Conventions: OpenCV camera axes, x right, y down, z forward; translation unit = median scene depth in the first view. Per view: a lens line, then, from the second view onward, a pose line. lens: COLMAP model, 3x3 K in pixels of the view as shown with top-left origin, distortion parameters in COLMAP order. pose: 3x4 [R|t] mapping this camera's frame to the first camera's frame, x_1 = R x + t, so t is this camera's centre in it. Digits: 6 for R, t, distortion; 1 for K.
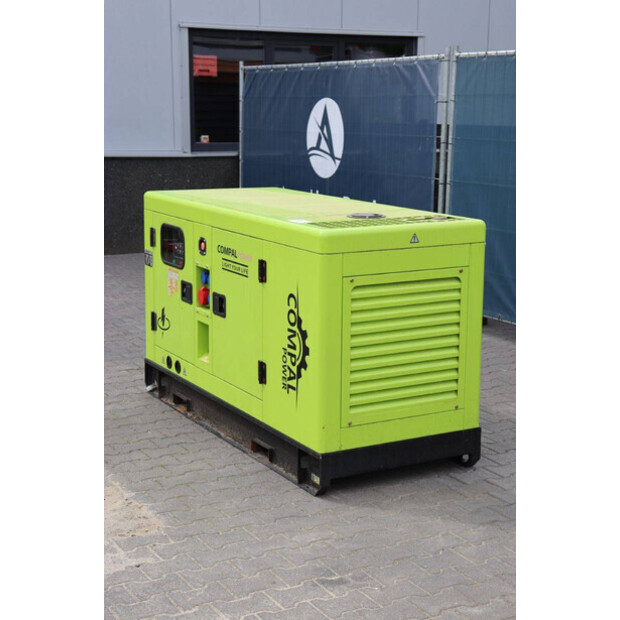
lens RADIAL K [[1115.2, 0, 310.0], [0, 1115.2, 310.0], [0, 0, 1]] dist [0.210110, 0.108819]
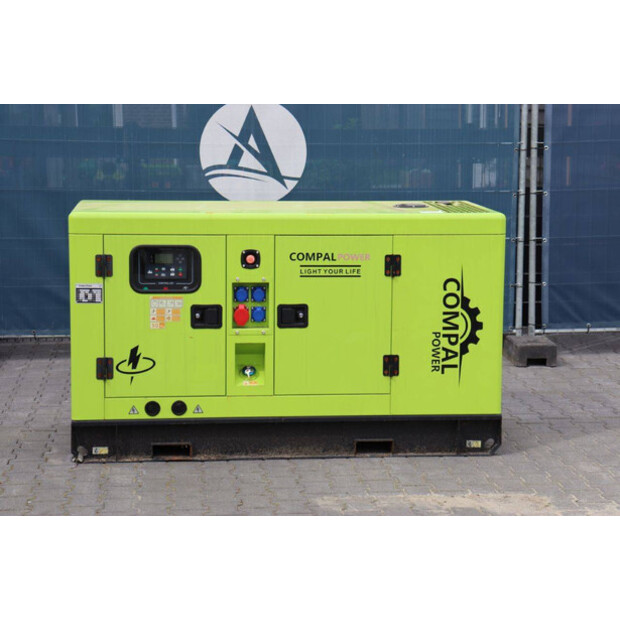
lens RADIAL K [[1441.6, 0, 310.0], [0, 1441.6, 310.0], [0, 0, 1]] dist [0.455846, -0.130301]
pose [[0.402569, -0.135723, 0.905272, -1.285636], [0.167966, 0.983108, 0.072700, -0.104465], [-0.899847, 0.122788, 0.418566, 0.516834]]
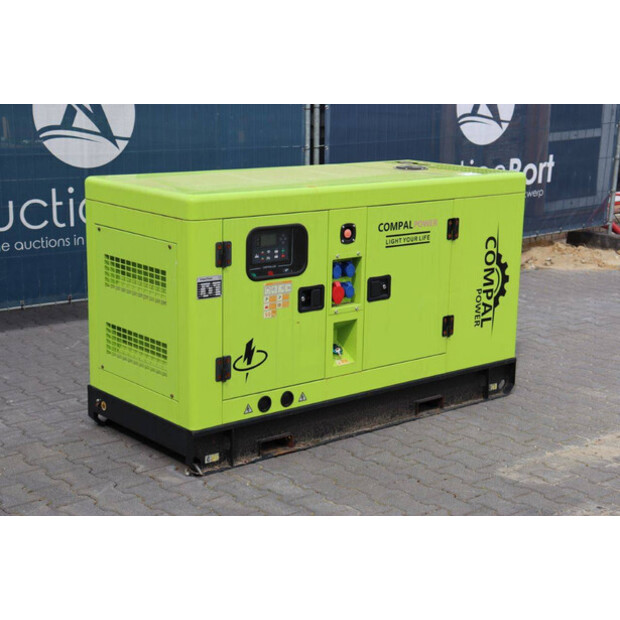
lens RADIAL K [[1086.7, 0, 310.0], [0, 1086.7, 310.0], [0, 0, 1]] dist [0.200899, 0.074236]
pose [[-0.174811, -0.225406, 0.958453, -1.019596], [0.164967, 0.952977, 0.254206, -0.245286], [-0.970684, 0.202552, -0.129407, 1.279398]]
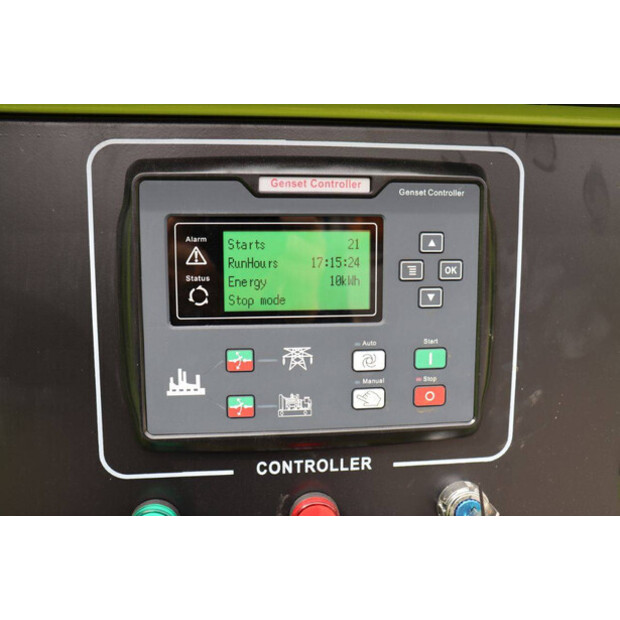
lens RADIAL K [[601.3, 0, 310.0], [0, 601.3, 310.0], [0, 0, 1]] dist [-0.103481, 0.015906]
pose [[0.378438, -0.125662, 0.917057, -0.196470], [0.179534, 0.981892, 0.060459, -0.076365], [-0.908048, 0.141763, 0.394146, 1.158128]]
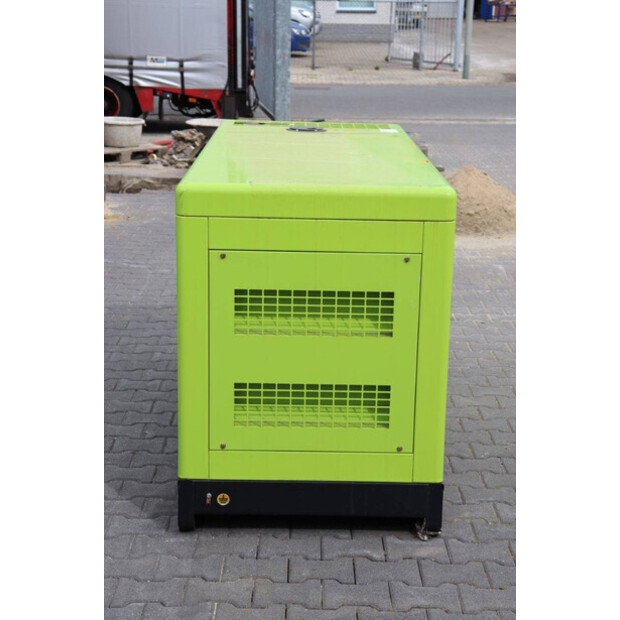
lens RADIAL K [[1115.2, 0, 310.0], [0, 1115.2, 310.0], [0, 0, 1]] dist [0.210110, 0.108819]
pose [[-0.873523, -0.152282, 0.462350, -0.428596], [0.062693, 0.906704, 0.417083, -0.350153], [-0.482729, 0.393317, -0.782479, 1.835322]]
